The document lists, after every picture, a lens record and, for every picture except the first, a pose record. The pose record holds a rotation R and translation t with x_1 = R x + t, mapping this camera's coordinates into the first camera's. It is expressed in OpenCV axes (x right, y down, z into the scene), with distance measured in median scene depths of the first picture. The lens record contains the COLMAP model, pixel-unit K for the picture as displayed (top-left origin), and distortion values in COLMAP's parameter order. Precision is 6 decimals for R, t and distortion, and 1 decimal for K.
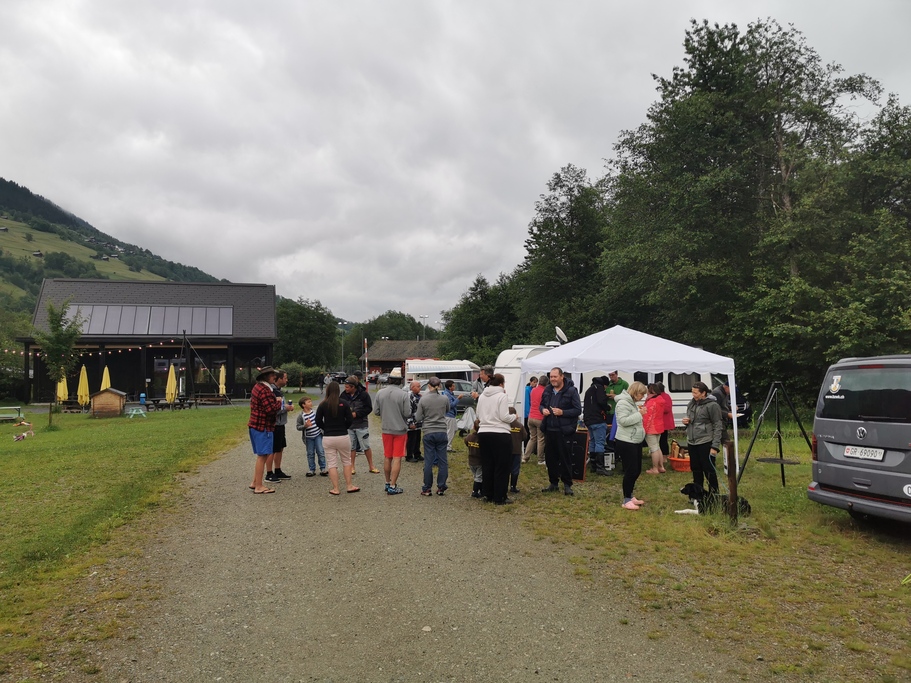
lens RADIAL K [[715.7, 0, 455.5], [0, 715.7, 341.5], [0, 0, 1]] dist [0.055756, -0.003852]
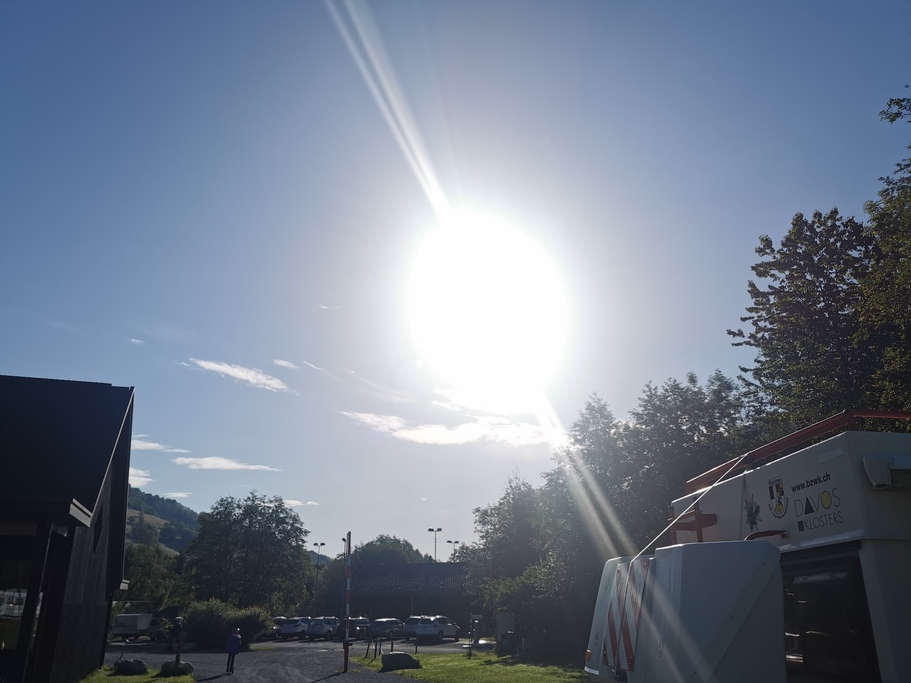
lens RADIAL K [[715.7, 0, 455.5], [0, 715.7, 341.5], [0, 0, 1]] dist [0.055756, -0.003852]
pose [[0.999910, 0.004889, 0.012487, -0.040993], [-0.000677, 0.948404, -0.317062, 0.015548], [-0.013393, 0.317025, 0.948322, 0.334616]]
